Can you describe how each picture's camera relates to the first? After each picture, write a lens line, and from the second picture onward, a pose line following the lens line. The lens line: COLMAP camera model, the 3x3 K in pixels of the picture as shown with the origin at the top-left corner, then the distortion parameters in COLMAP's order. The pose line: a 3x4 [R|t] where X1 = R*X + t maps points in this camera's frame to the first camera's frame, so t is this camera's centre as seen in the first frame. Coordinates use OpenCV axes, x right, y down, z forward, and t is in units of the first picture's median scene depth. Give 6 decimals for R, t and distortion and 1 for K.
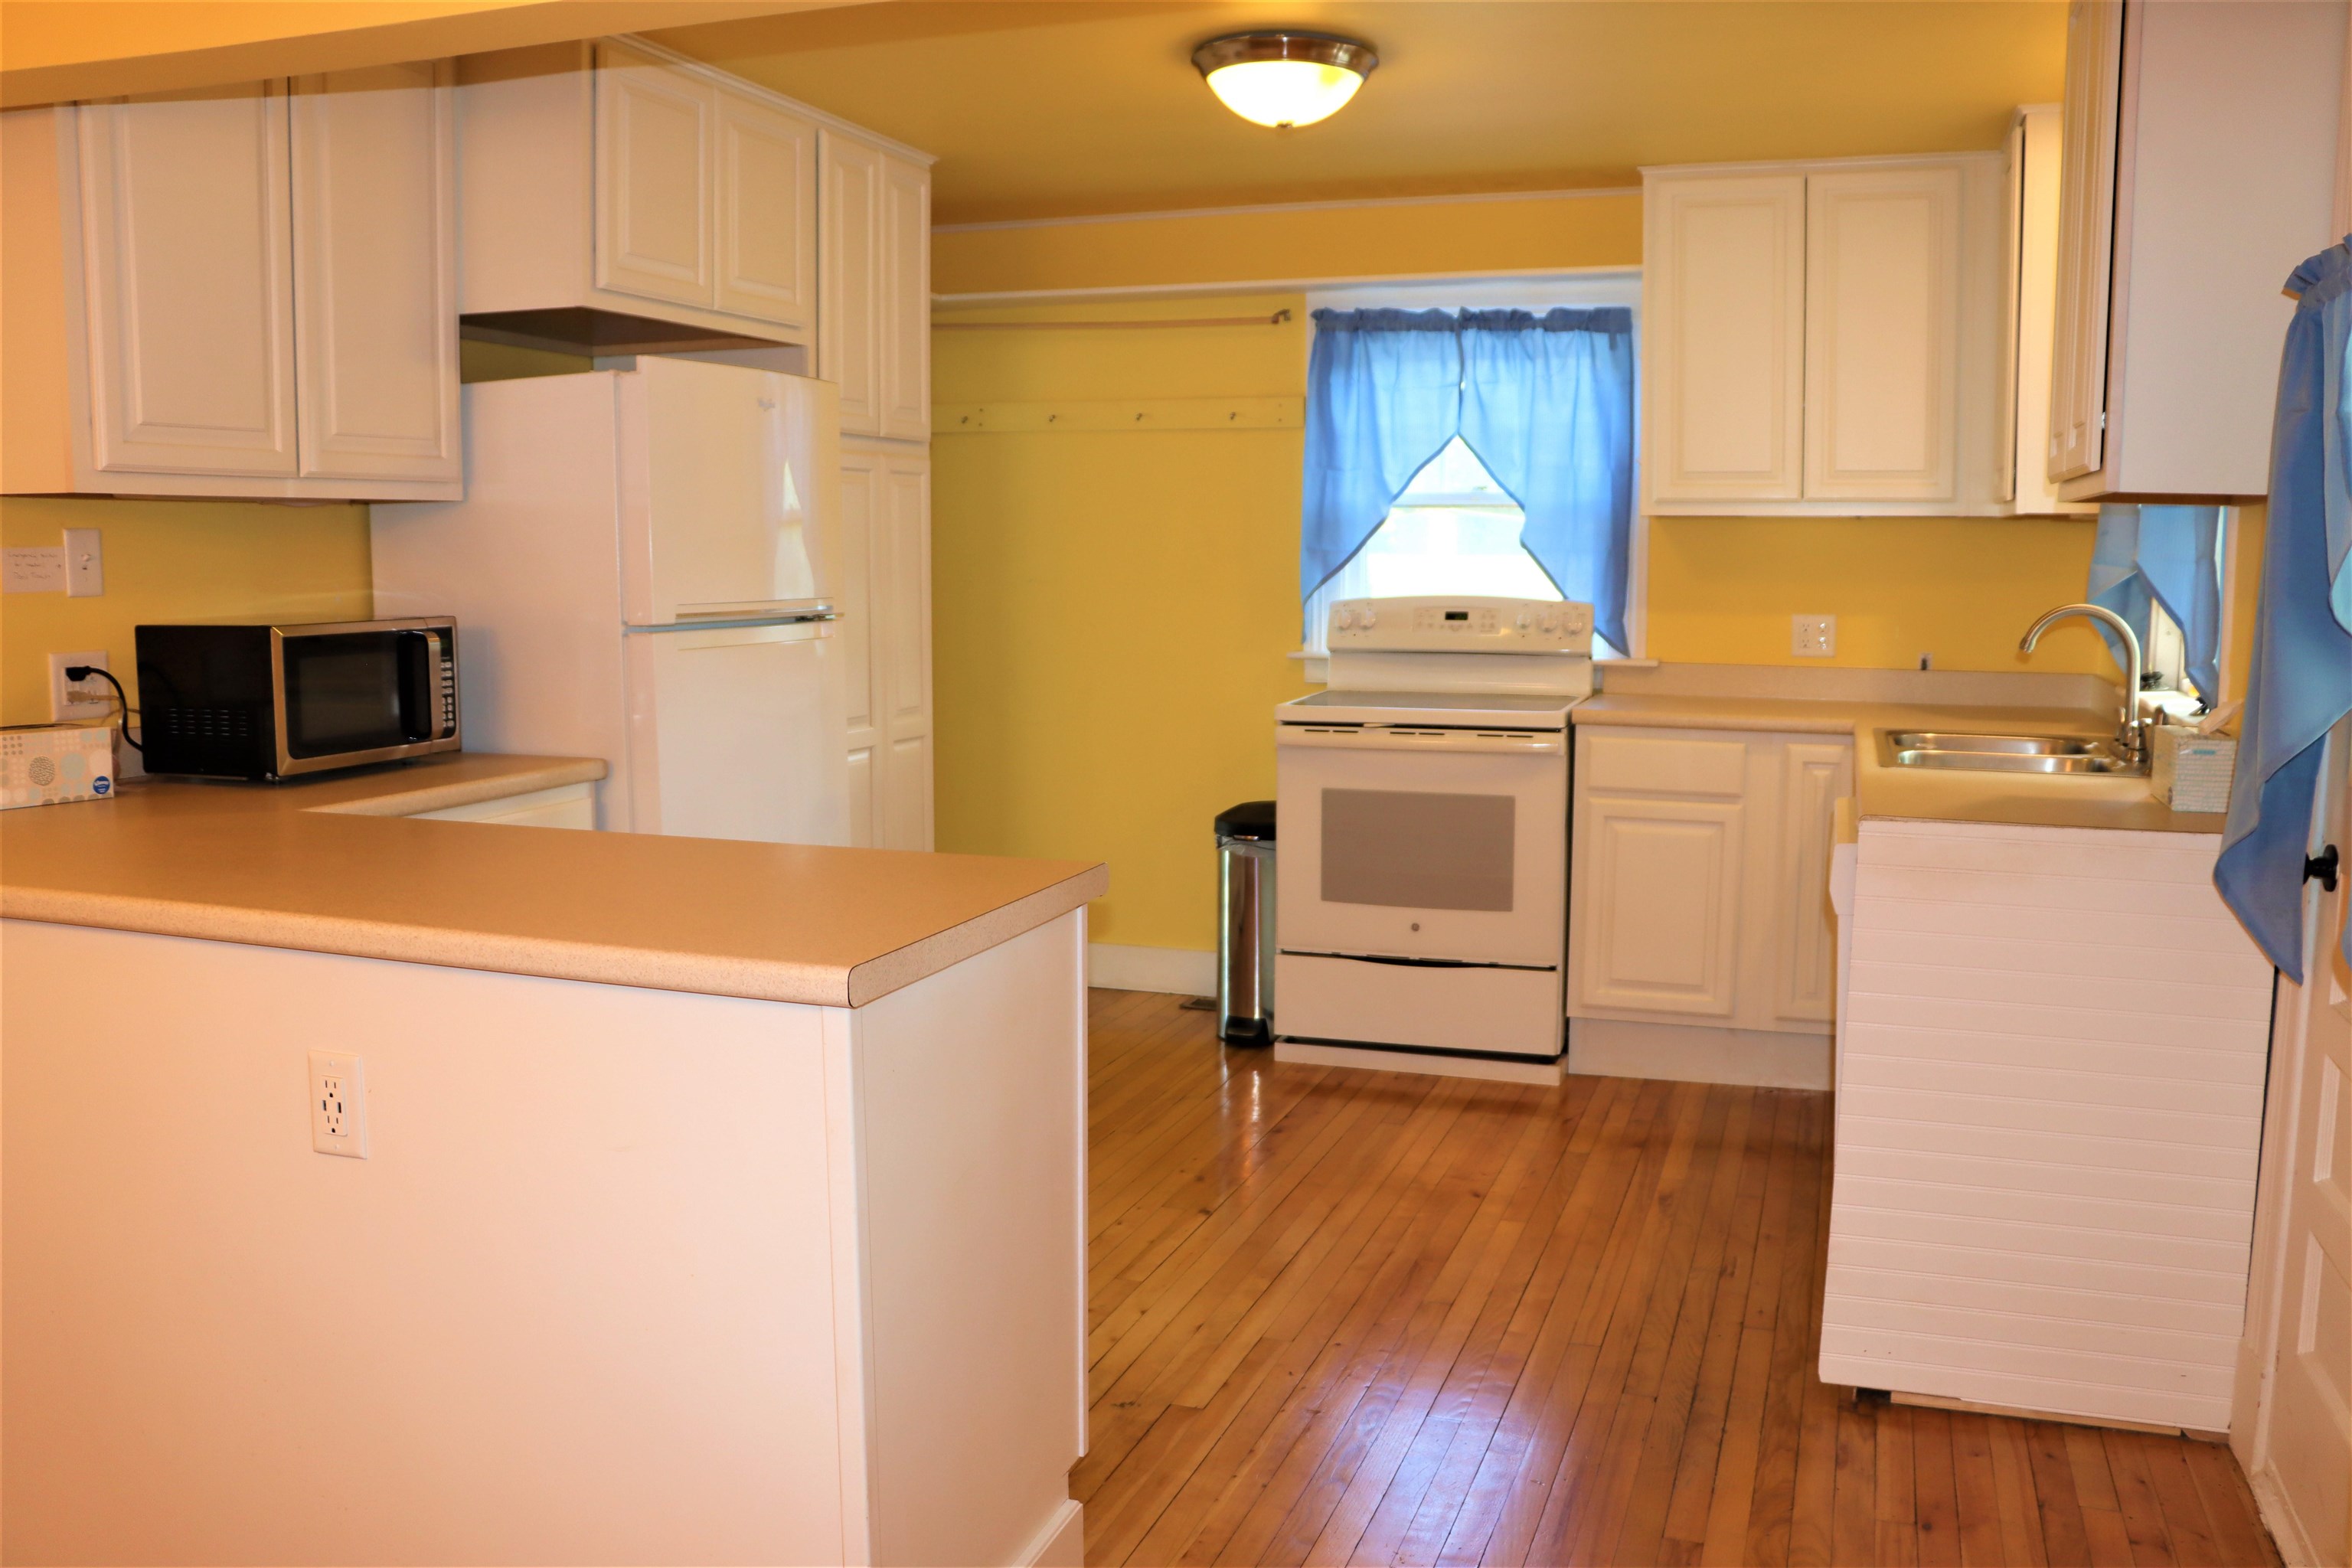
lens RADIAL K [[1927.8, 0, 1176.0], [0, 1927.8, 784.0], [0, 0, 1]] dist [-0.192450, 0.158088]
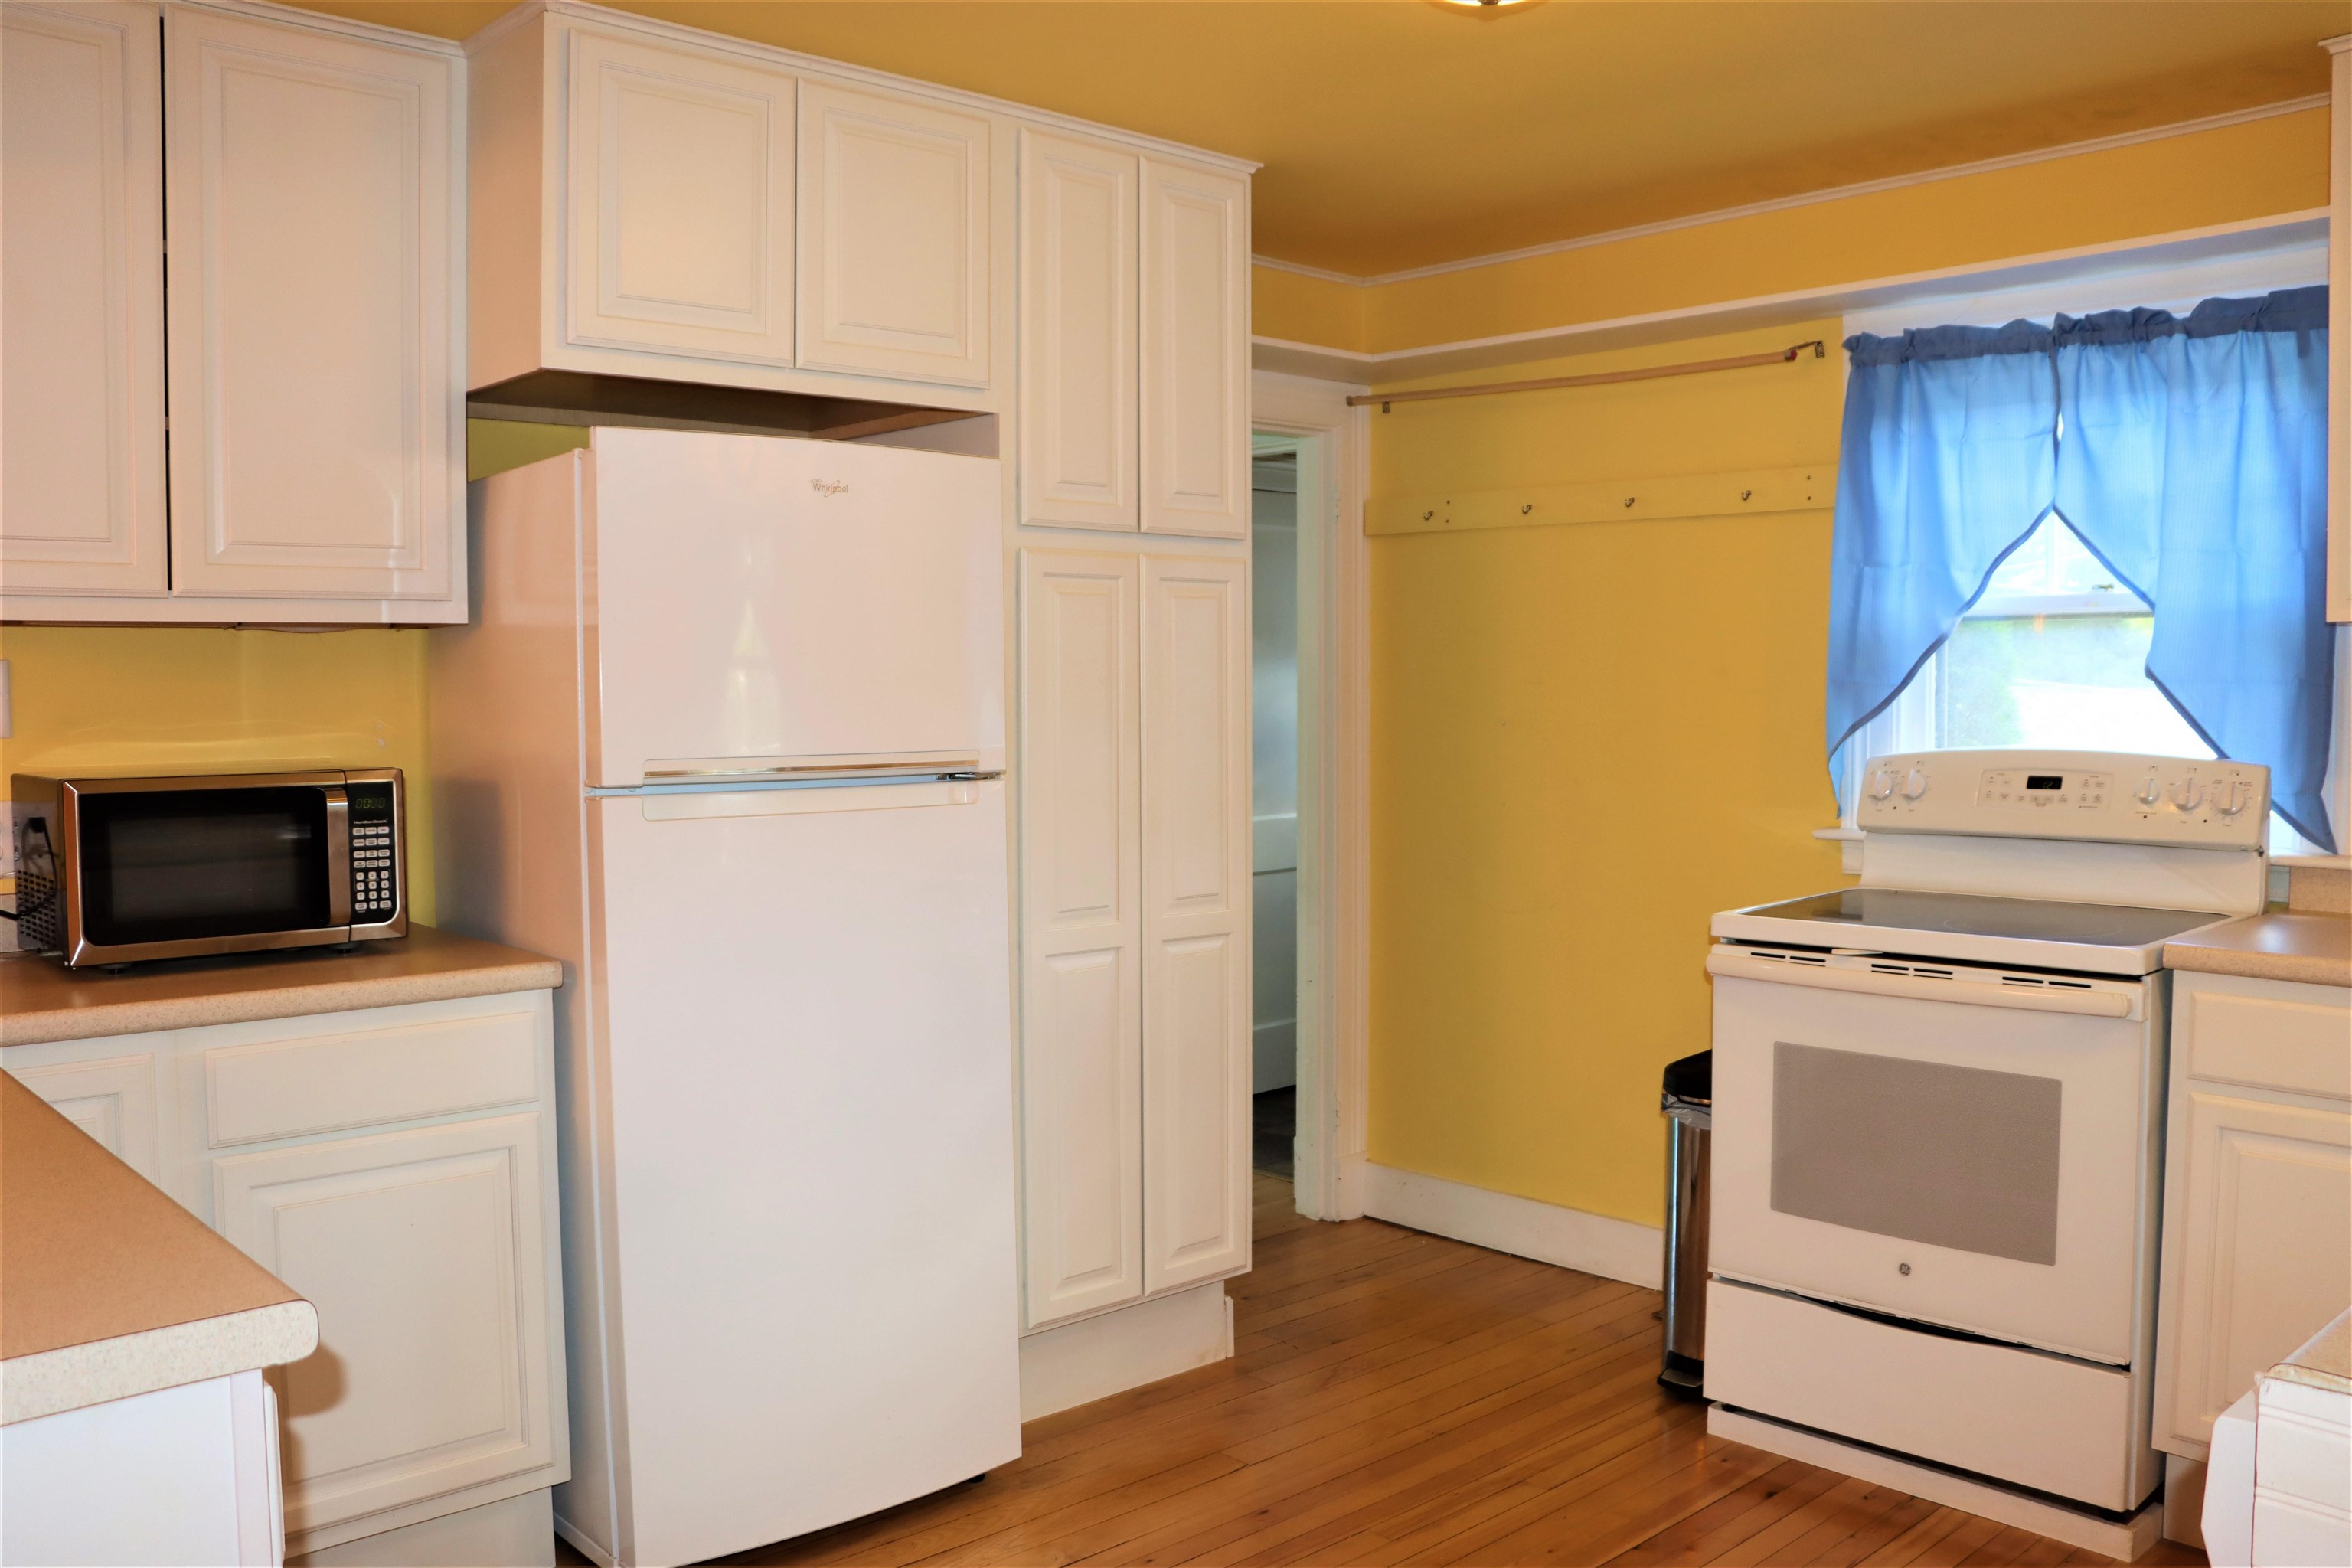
lens RADIAL K [[1927.8, 0, 1176.0], [0, 1927.8, 784.0], [0, 0, 1]] dist [-0.192450, 0.158088]
pose [[0.883141, 0.018708, -0.468734, 0.185725], [-0.050808, 0.997141, -0.055930, -0.037272], [0.466348, 0.073210, 0.881567, 0.307863]]
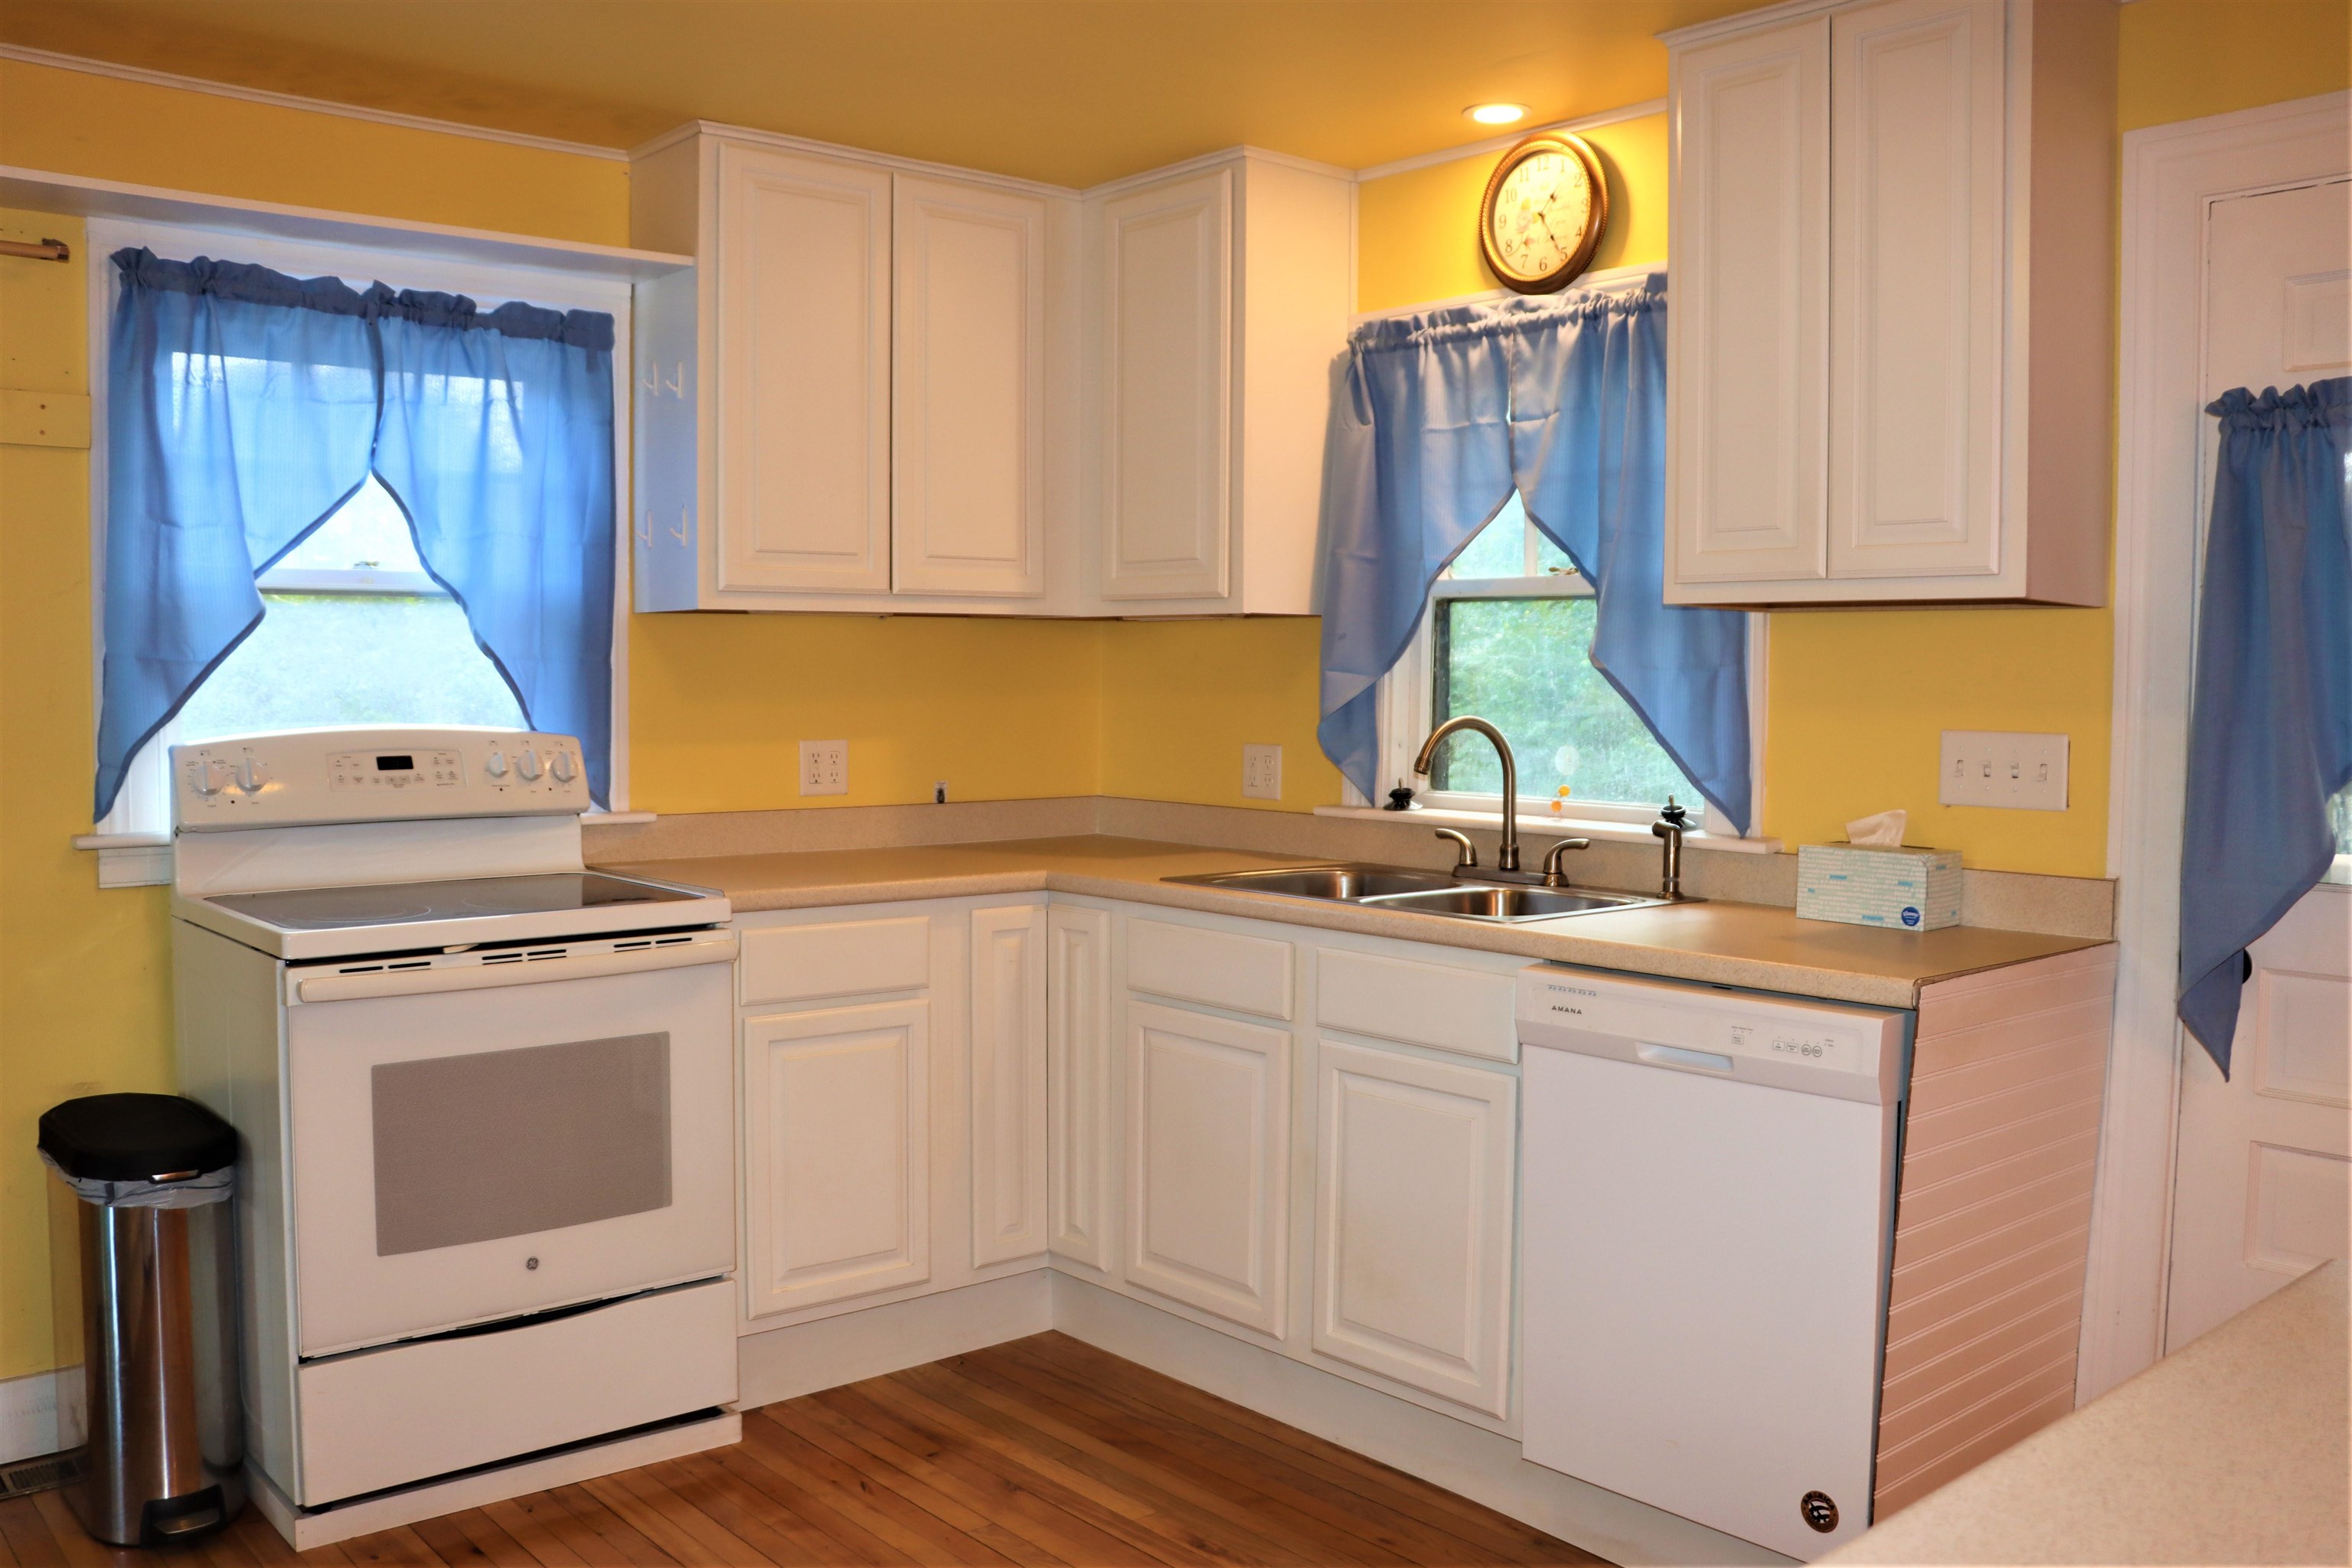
lens RADIAL K [[1989.1, 0, 1176.0], [0, 1989.1, 784.0], [0, 0, 1]] dist [-0.203900, 0.173776]
pose [[0.493289, -0.044644, 0.868719, -0.288760], [0.100360, 0.994934, -0.005858, -0.051803], [-0.864057, 0.090075, 0.495270, 0.467449]]
